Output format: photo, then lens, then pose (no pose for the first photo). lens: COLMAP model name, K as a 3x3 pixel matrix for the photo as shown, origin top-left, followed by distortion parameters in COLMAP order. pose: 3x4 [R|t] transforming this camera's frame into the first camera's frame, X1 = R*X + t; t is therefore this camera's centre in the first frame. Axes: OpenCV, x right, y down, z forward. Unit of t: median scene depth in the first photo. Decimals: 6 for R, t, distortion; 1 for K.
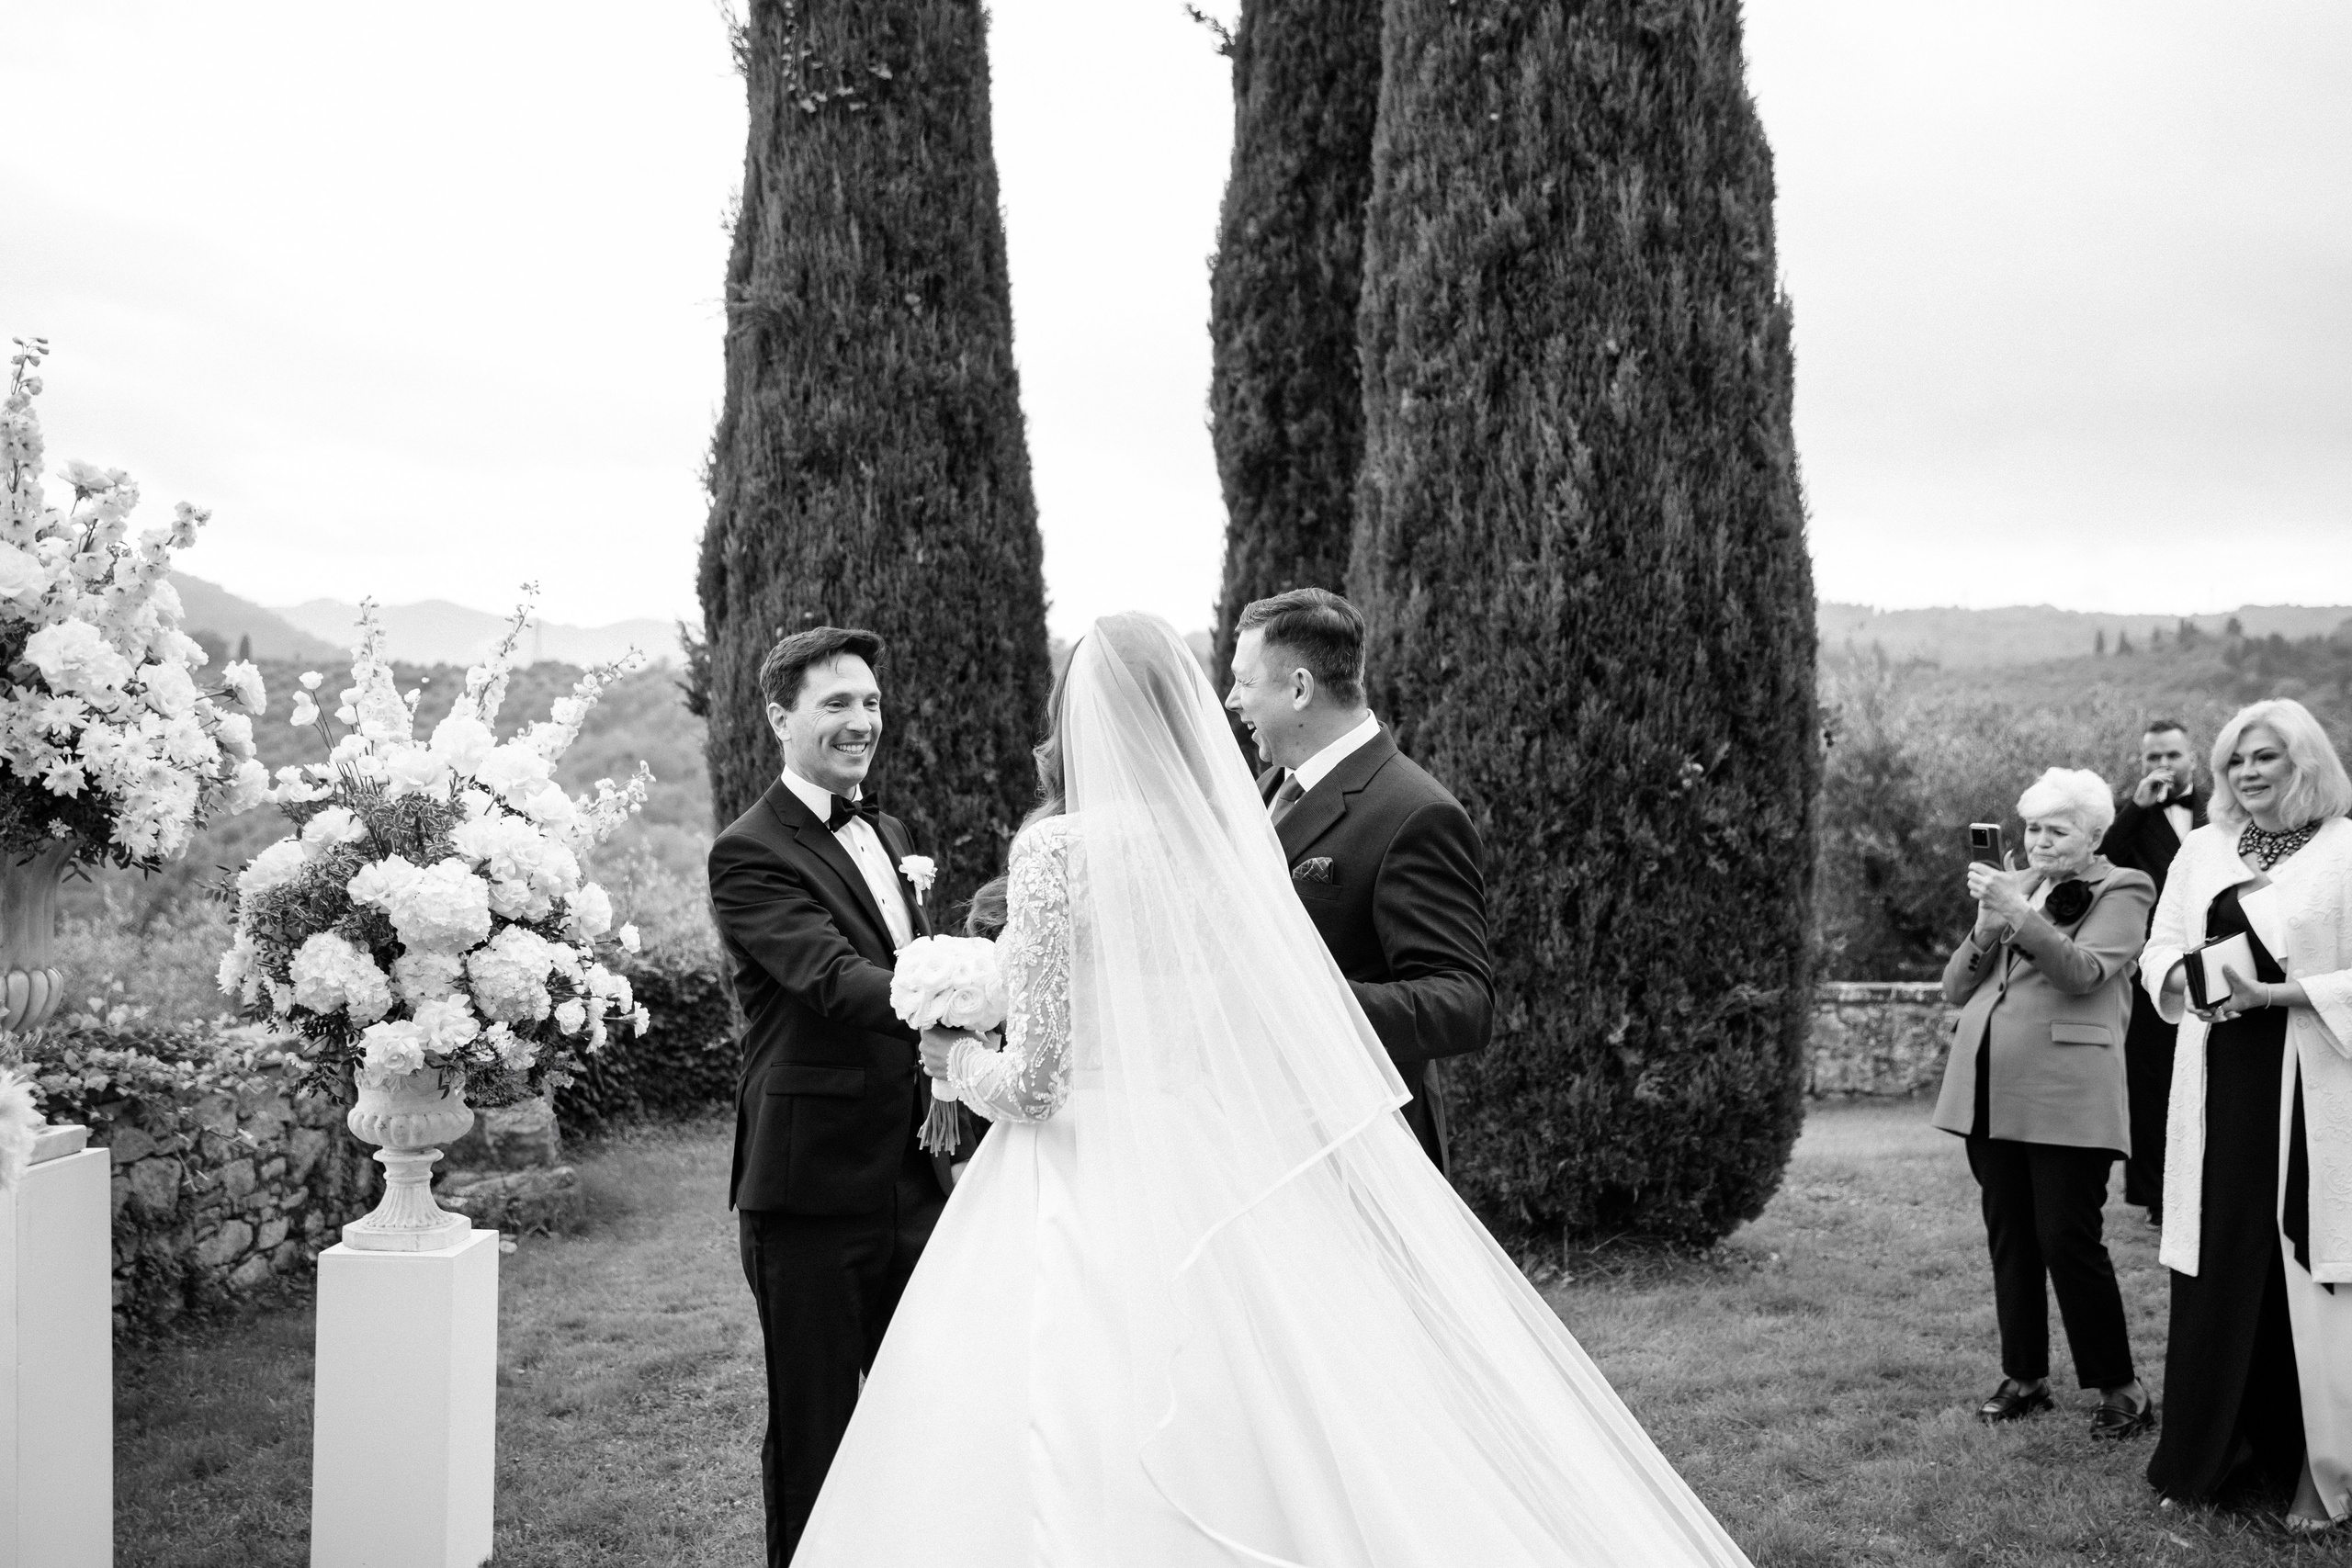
lens RADIAL K [[2268.9, 0, 1176.0], [0, 2268.9, 784.0], [0, 0, 1]] dist [0.004262, -0.002919]
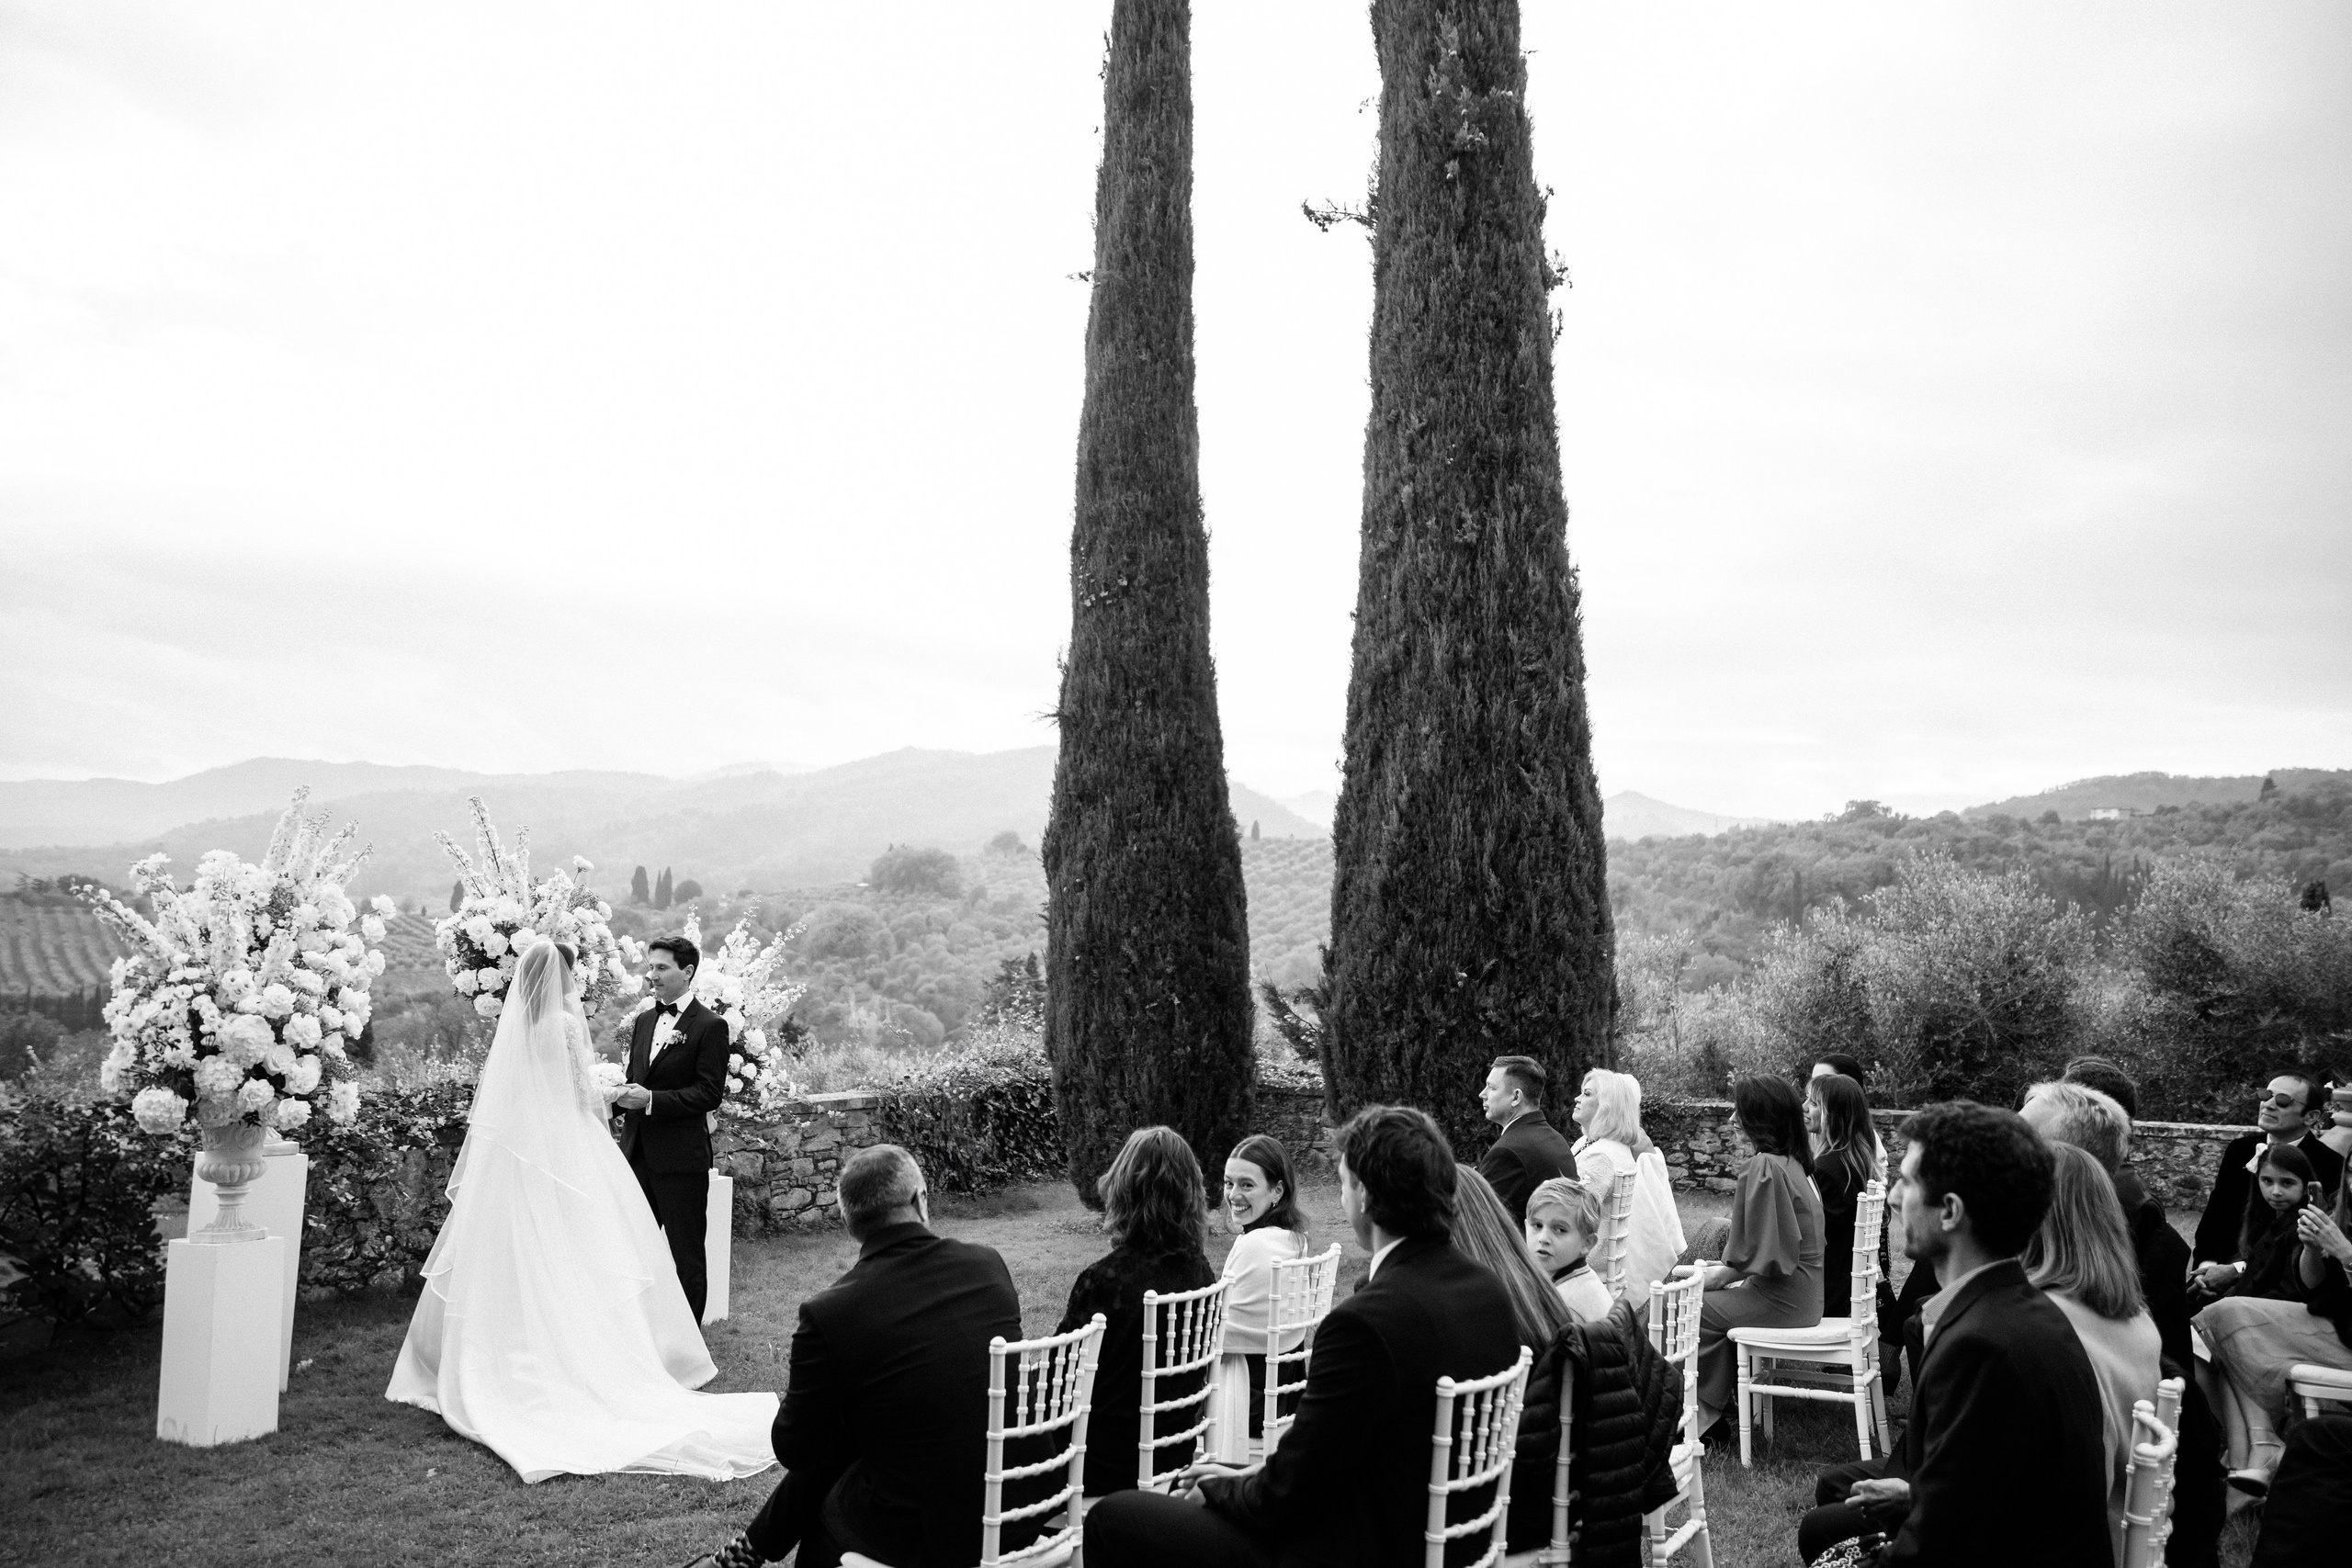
lens RADIAL K [[1797.5, 0, 1176.0], [0, 1797.5, 784.0], [0, 0, 1]] dist [-0.088623, 0.116836]
pose [[0.901081, -0.031413, -0.432511, 0.537176], [-0.003181, 0.996867, -0.079029, -0.037224], [0.433638, 0.072588, 0.898159, -0.274475]]
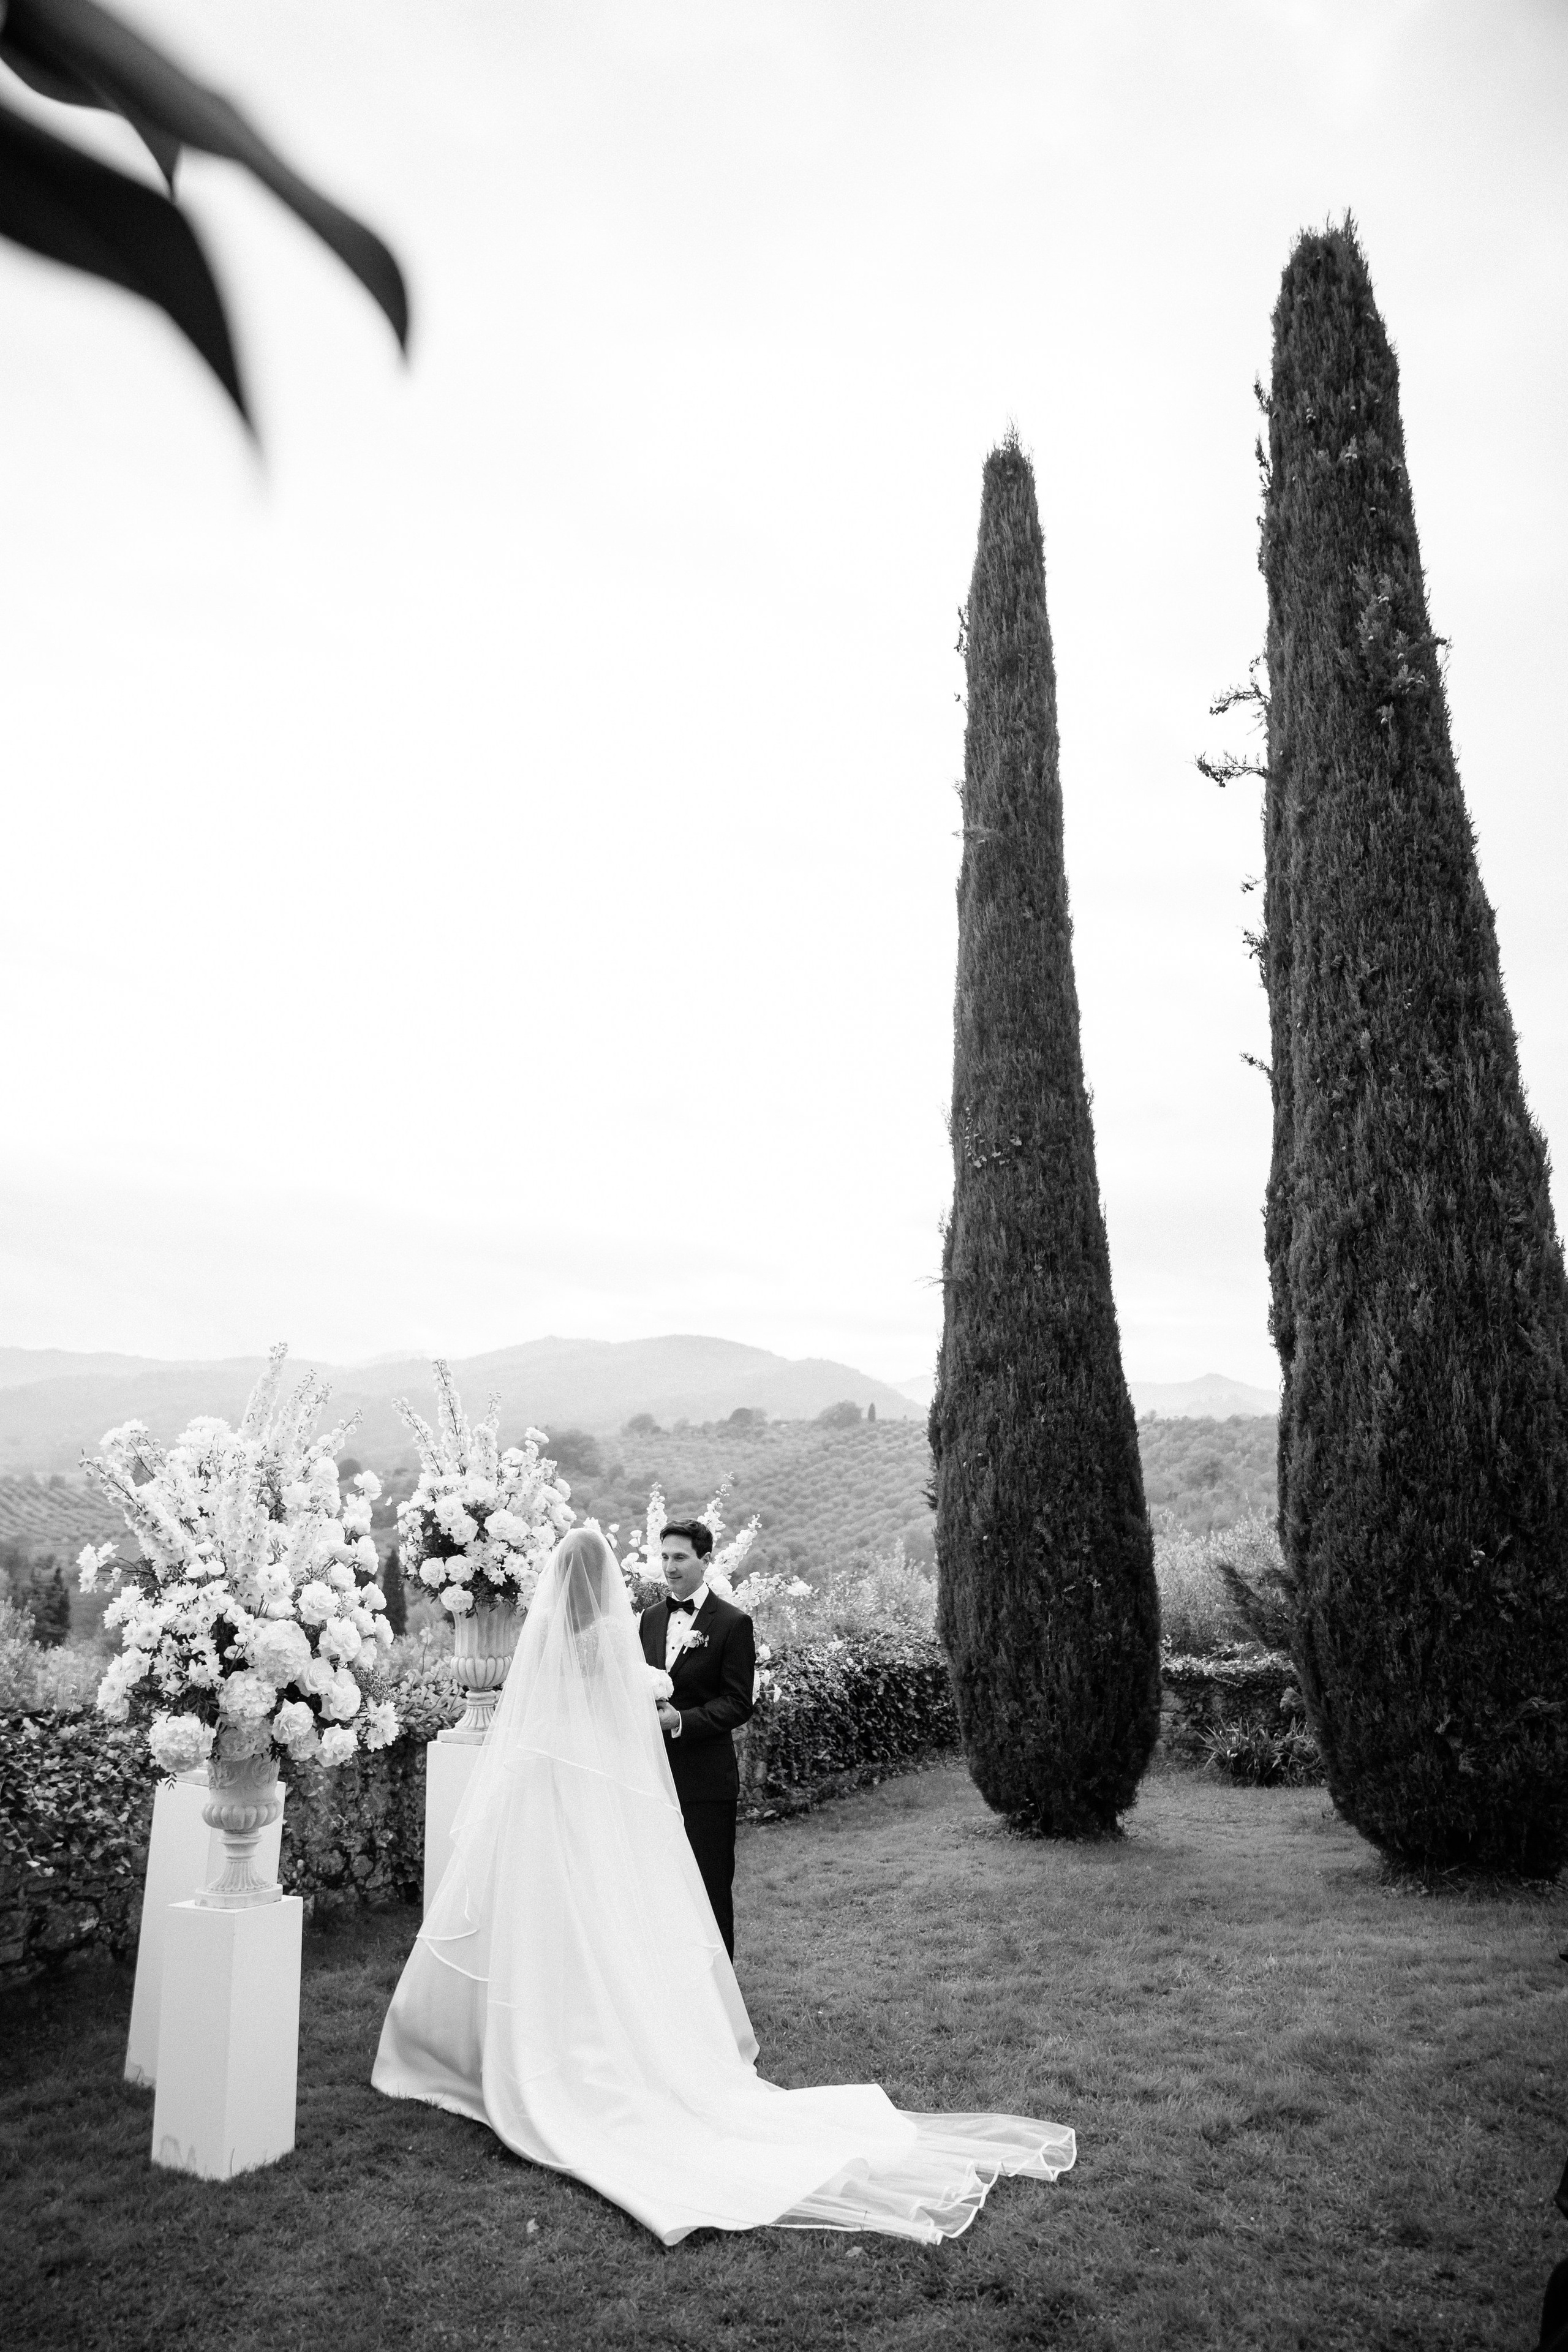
lens RADIAL K [[1638.9, 0, 772.5], [0, 1638.9, 1179.9], [0, 0, 1]] dist [-0.107996, 0.100550]
pose [[0.896263, -0.085166, -0.435269, 0.254595], [-0.000789, 0.981083, -0.193586, -0.038666], [0.443521, 0.173847, 0.879242, -0.200234]]
